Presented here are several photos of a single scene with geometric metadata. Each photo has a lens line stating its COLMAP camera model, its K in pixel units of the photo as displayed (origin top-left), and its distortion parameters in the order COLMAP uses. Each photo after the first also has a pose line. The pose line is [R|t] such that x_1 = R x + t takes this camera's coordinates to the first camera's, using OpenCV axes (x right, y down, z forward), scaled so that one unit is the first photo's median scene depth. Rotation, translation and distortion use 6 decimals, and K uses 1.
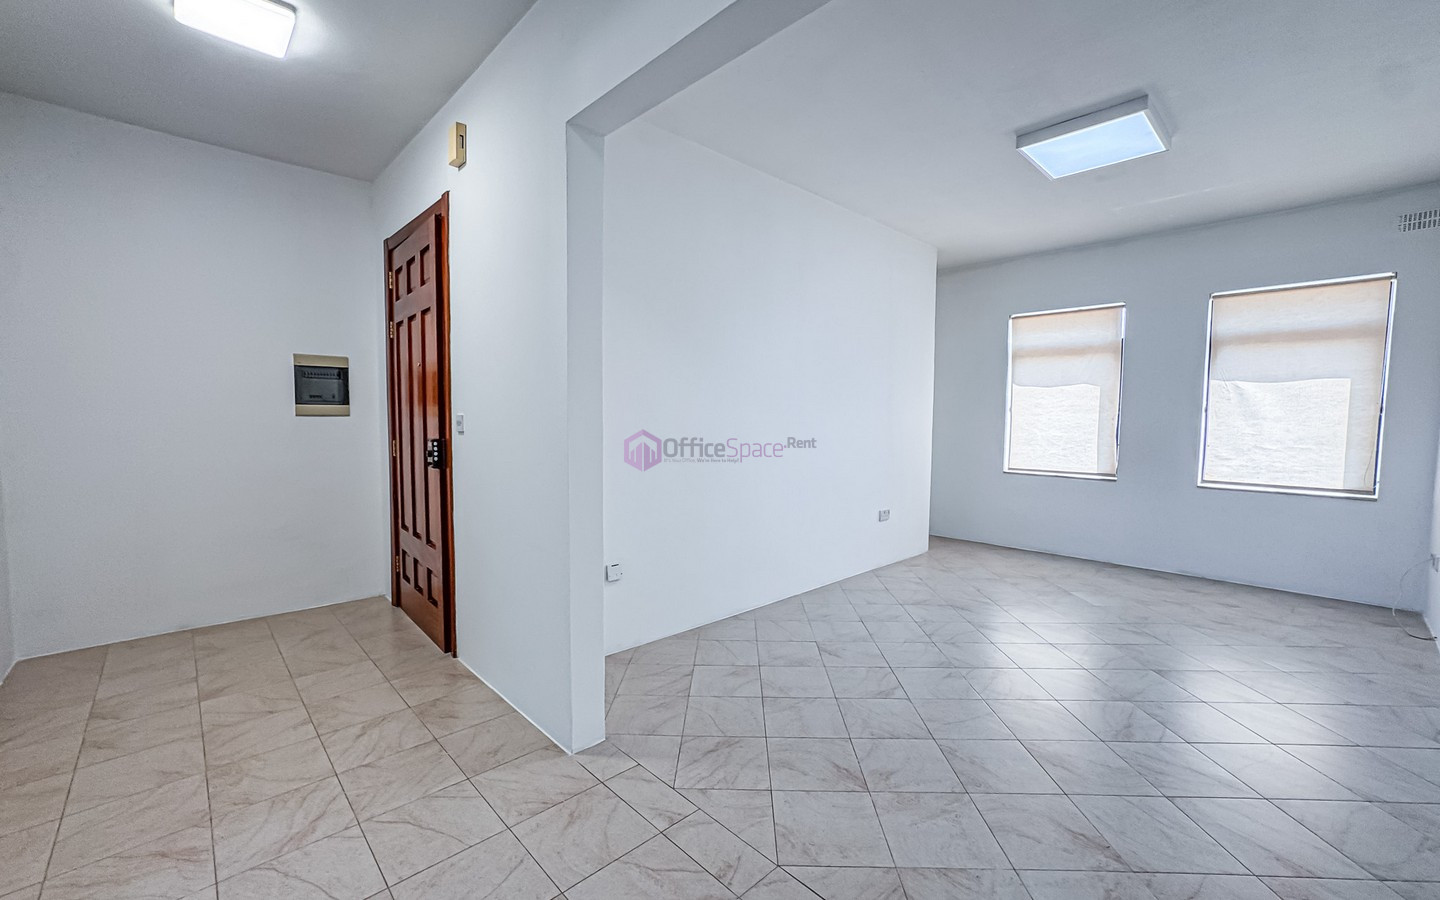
lens RADIAL K [[581.2, 0, 722.0], [0, 581.2, 453.2], [0, 0, 1]] dist [-0.035792, 0.015468]
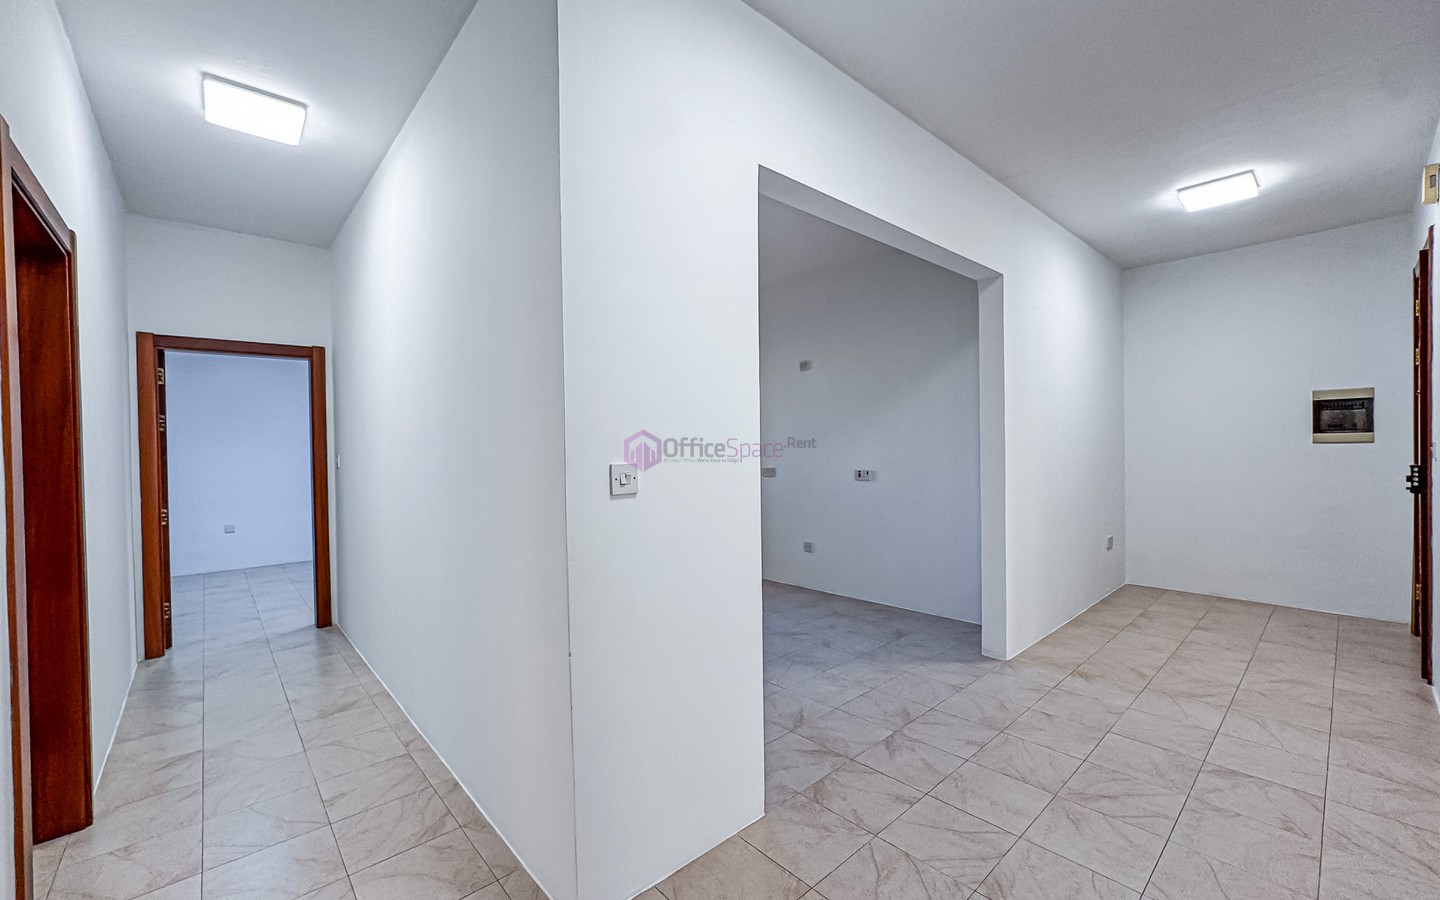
lens RADIAL K [[581.2, 0, 722.0], [0, 581.2, 453.2], [0, 0, 1]] dist [-0.035792, 0.015468]
pose [[-0.033042, 0.005108, -0.999441, 0.542665], [-0.047893, 0.998830, 0.006689, 0.006644], [0.998306, 0.048087, -0.032759, -0.204171]]
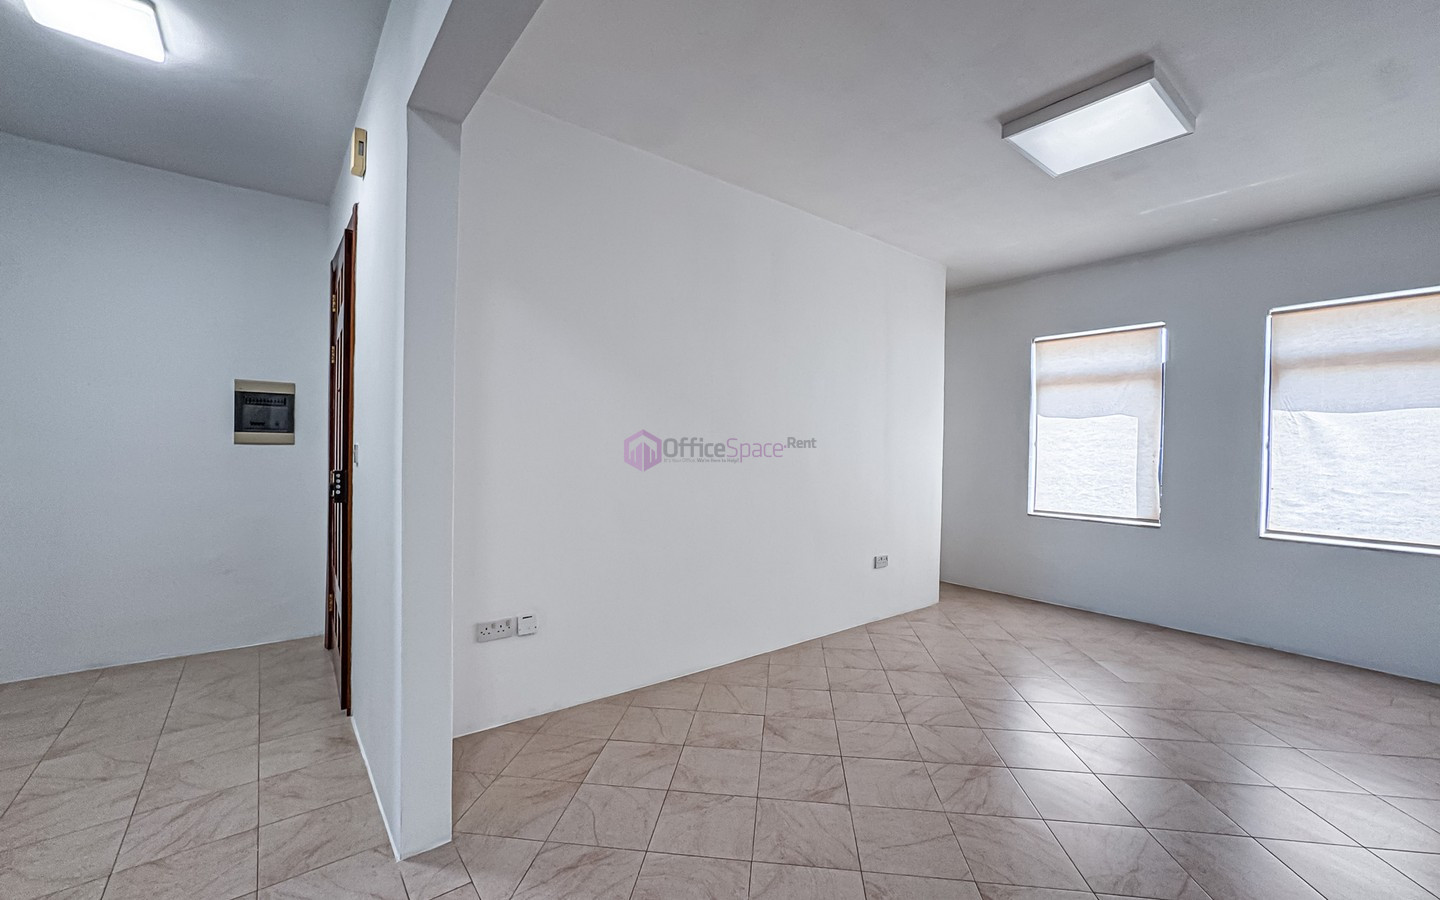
lens RADIAL K [[581.2, 0, 722.0], [0, 581.2, 453.2], [0, 0, 1]] dist [-0.035792, 0.015468]
pose [[0.995982, 0.009982, -0.088993, 0.180191], [-0.014822, 0.998436, -0.053900, -0.011540], [0.088316, 0.055002, 0.994573, 0.140633]]
